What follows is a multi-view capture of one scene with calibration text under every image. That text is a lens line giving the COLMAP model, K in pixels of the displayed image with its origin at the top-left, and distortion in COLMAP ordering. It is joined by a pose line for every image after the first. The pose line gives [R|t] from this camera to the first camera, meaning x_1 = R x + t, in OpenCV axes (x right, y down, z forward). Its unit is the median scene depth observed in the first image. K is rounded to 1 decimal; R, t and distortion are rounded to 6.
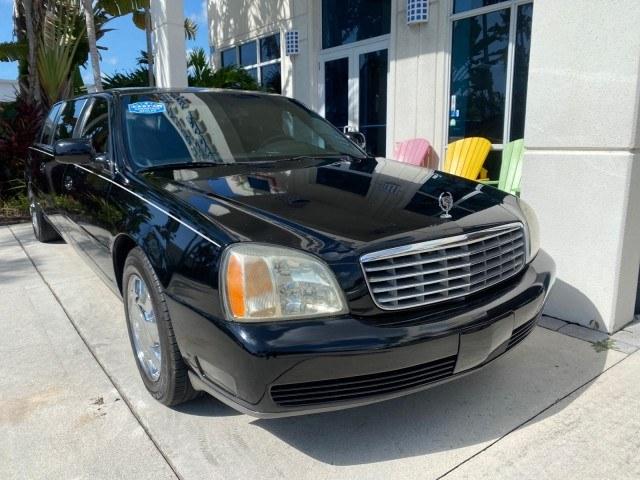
lens RADIAL K [[497.0, 0, 320.4], [0, 497.0, 235.8], [0, 0, 1]] dist [0.006584, 0.000173]
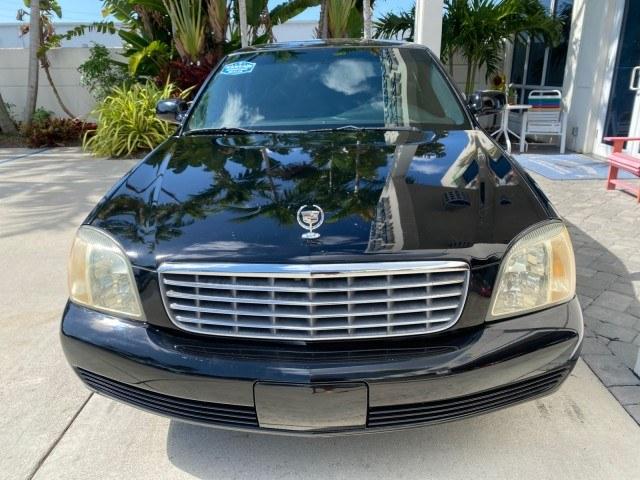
lens RADIAL K [[494.7, 0, 316.9], [0, 494.7, 233.8], [0, 0, 1]] dist [0.030871, -0.030698]
pose [[0.784196, 0.186351, -0.591869, 0.756339], [-0.115316, 0.980990, 0.156079, -0.173118], [0.609703, -0.054144, 0.790778, 0.416603]]
